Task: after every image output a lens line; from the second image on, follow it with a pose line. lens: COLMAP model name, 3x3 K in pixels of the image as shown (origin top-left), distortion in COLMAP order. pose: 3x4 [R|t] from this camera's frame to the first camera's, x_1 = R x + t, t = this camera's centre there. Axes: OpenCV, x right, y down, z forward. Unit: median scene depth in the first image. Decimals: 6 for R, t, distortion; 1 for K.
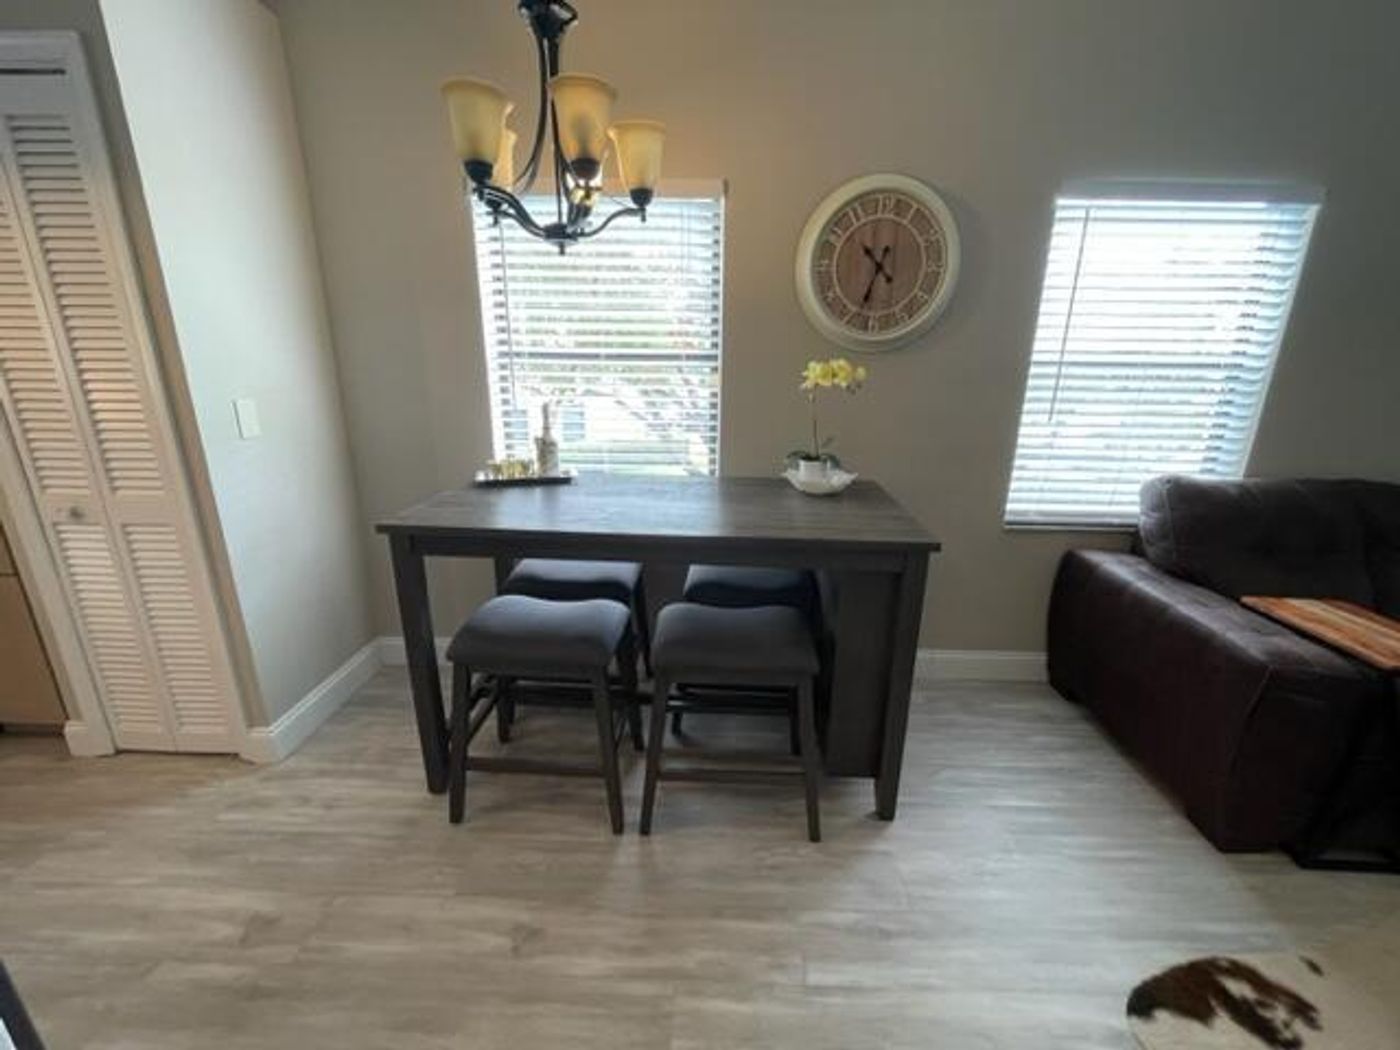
lens RADIAL K [[571.9, 0, 702.0], [0, 571.9, 527.4], [0, 0, 1]] dist [-0.002475, -0.000185]
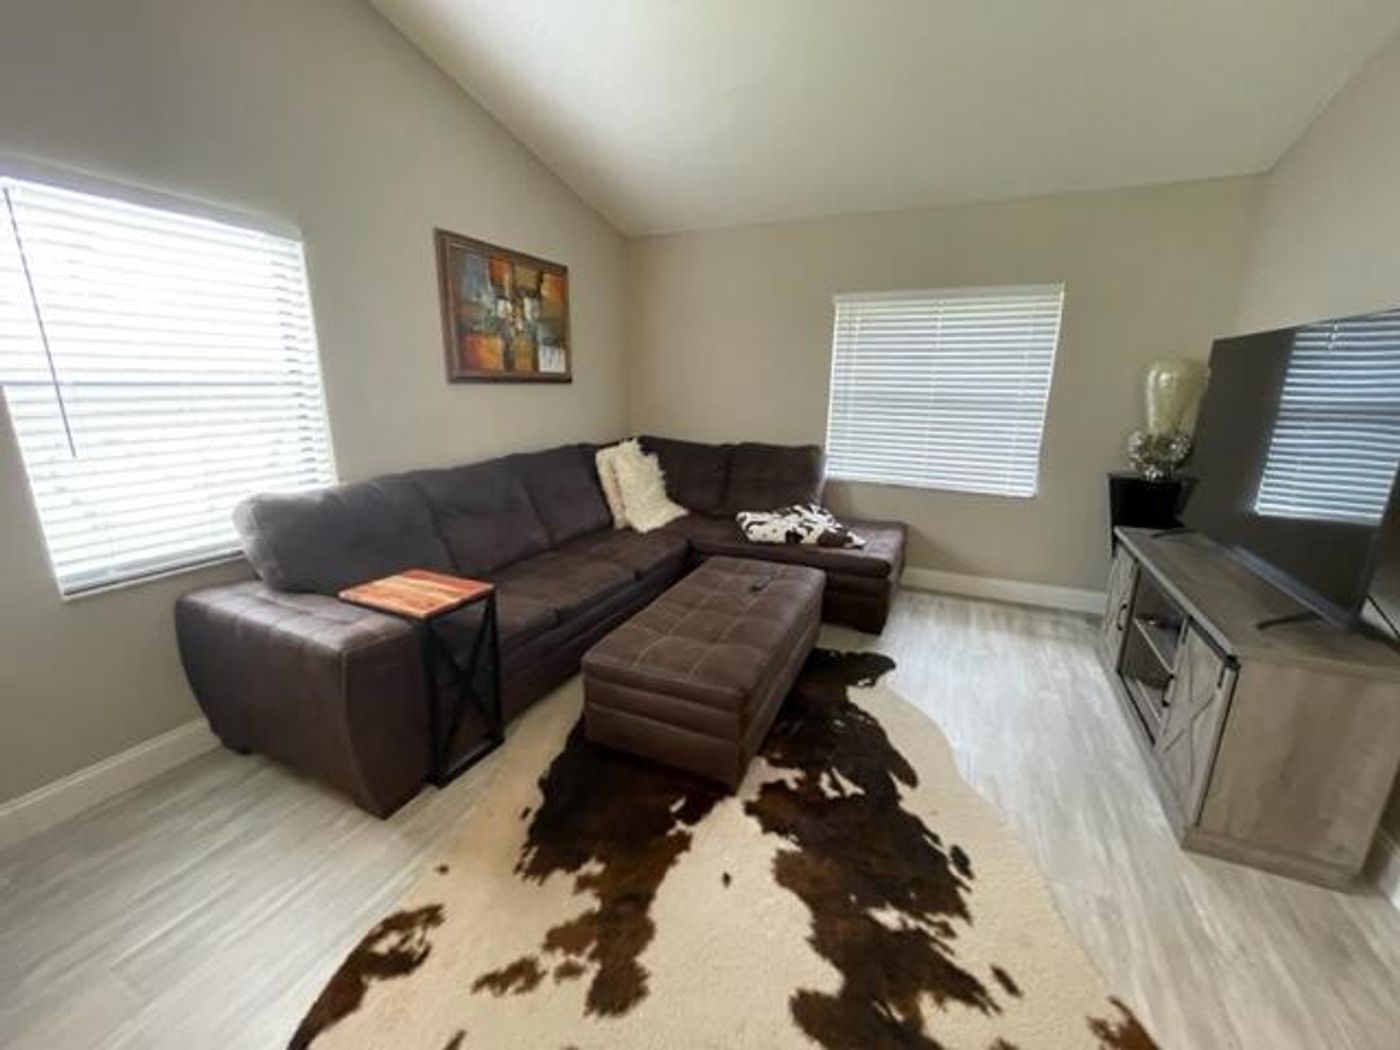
lens RADIAL K [[571.9, 0, 702.0], [0, 571.9, 527.4], [0, 0, 1]] dist [-0.002475, -0.000185]
pose [[0.387264, -0.239567, 0.890300, 0.237432], [0.257894, 0.955251, 0.144865, 0.019214], [-0.885165, 0.173502, 0.431717, -0.102929]]
